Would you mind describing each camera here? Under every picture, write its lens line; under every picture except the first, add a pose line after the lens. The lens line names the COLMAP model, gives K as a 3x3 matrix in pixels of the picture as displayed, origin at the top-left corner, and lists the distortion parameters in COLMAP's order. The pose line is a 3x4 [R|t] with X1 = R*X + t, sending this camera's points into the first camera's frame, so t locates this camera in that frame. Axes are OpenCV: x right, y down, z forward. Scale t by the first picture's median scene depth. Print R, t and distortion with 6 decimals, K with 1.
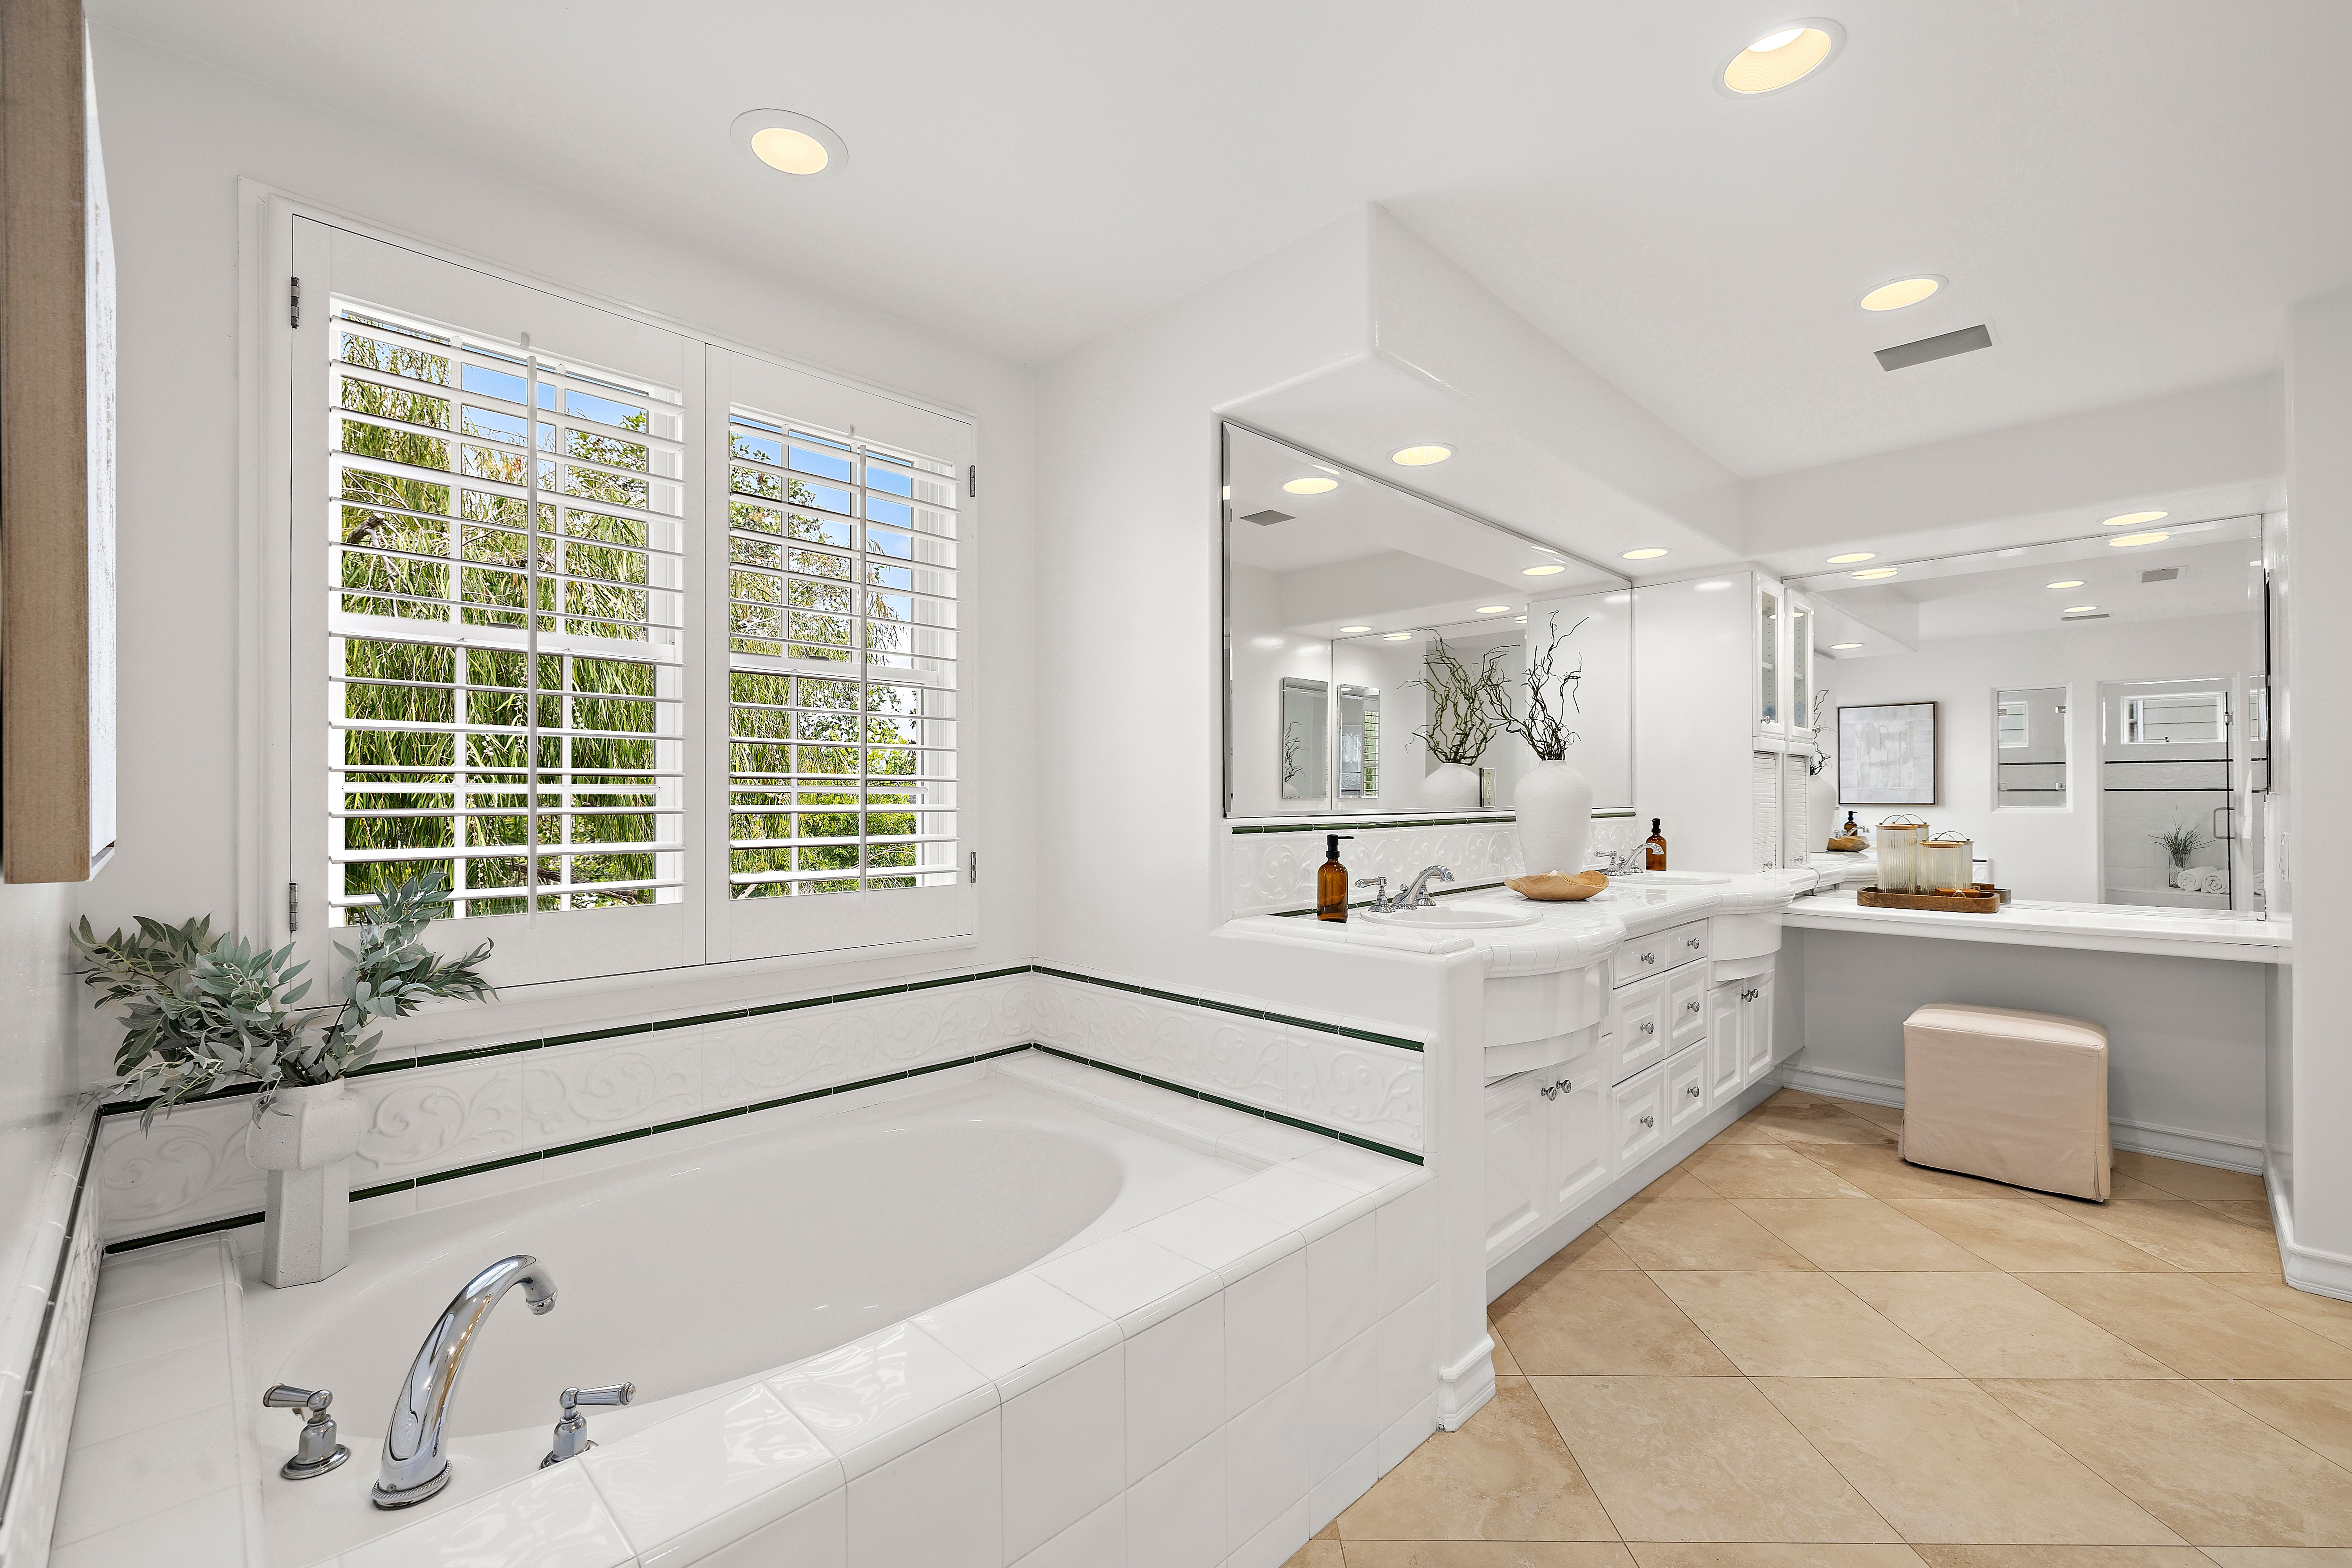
lens RADIAL K [[1009.0, 0, 1184.6], [0, 1009.0, 789.3], [0, 0, 1]] dist [0.006225, -0.000021]
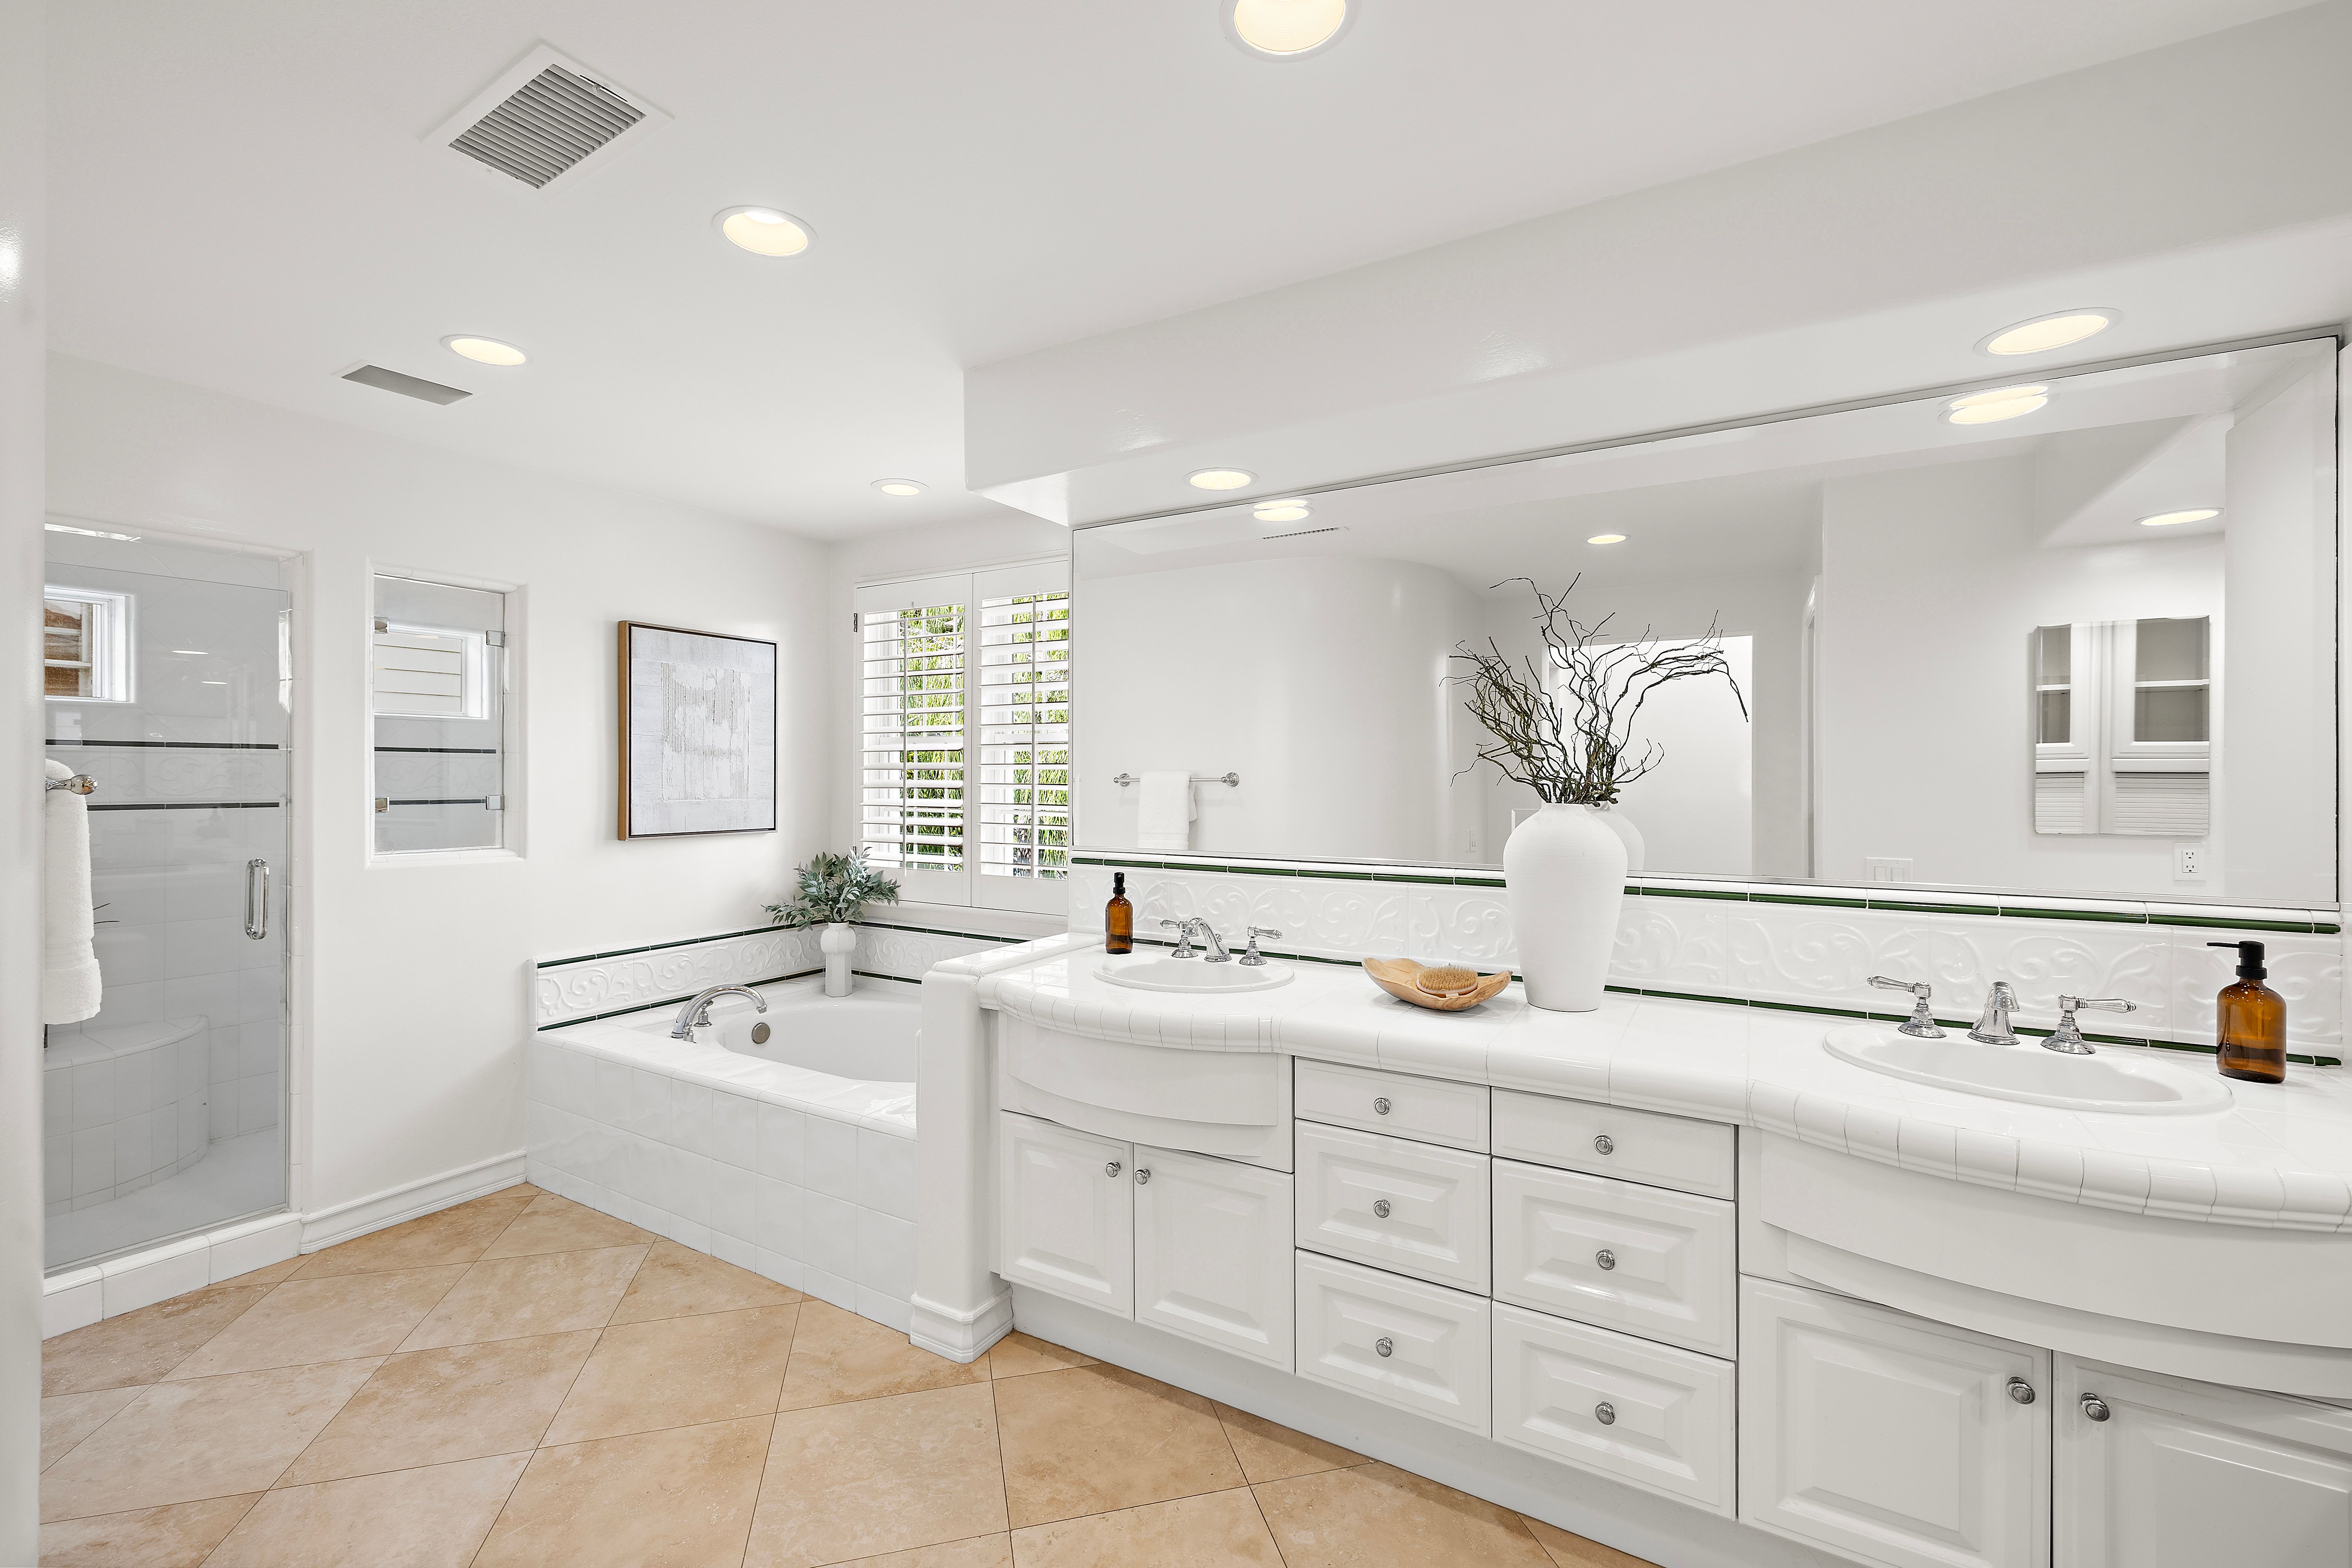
lens RADIAL K [[1009.0, 0, 1165.0], [0, 1009.0, 767.2], [0, 0, 1]] dist [0.006225, -0.000021]
pose [[0.228265, -0.005241, -0.973585, 1.231918], [0.003422, 0.999984, -0.004581, -0.065075], [0.973593, -0.002286, 0.228279, 0.797193]]
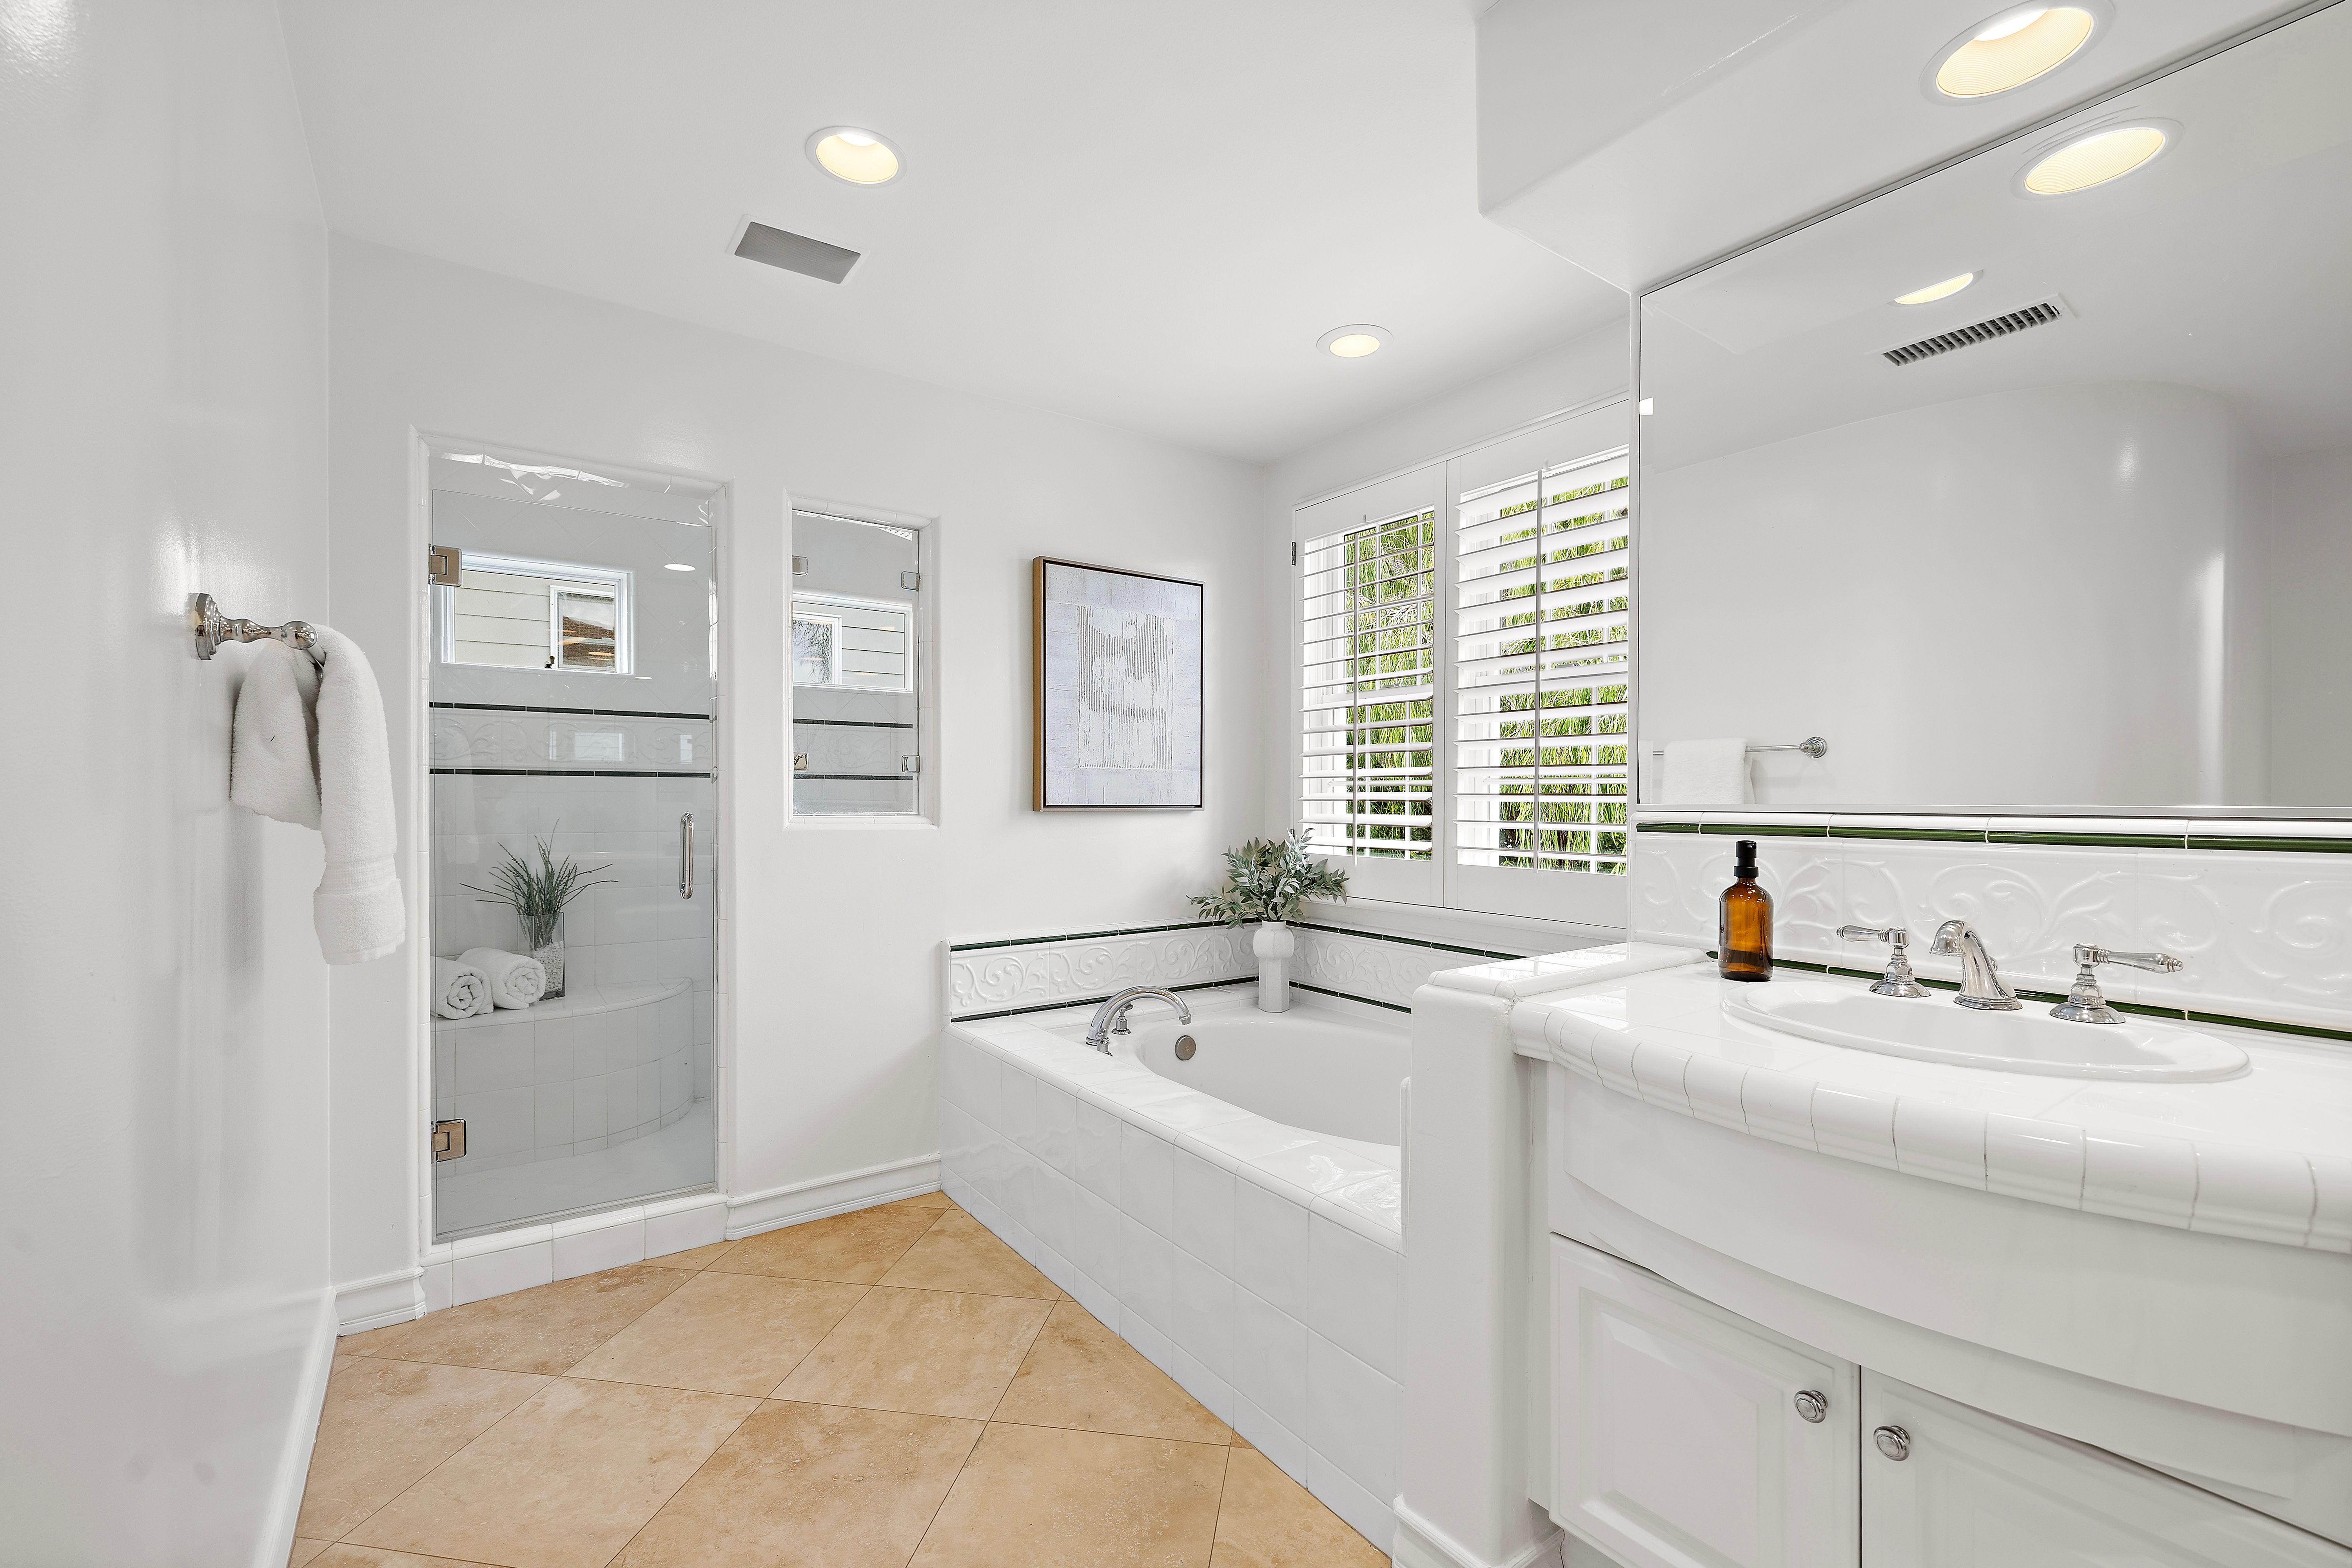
lens RADIAL K [[1009.0, 0, 1180.1], [0, 1009.0, 791.2], [0, 0, 1]] dist [0.006225, -0.000021]
pose [[-0.166558, -0.005168, -0.986018, 0.836993], [0.001166, 0.999985, -0.005439, 0.016210], [0.986031, -0.002056, -0.166549, 0.753711]]
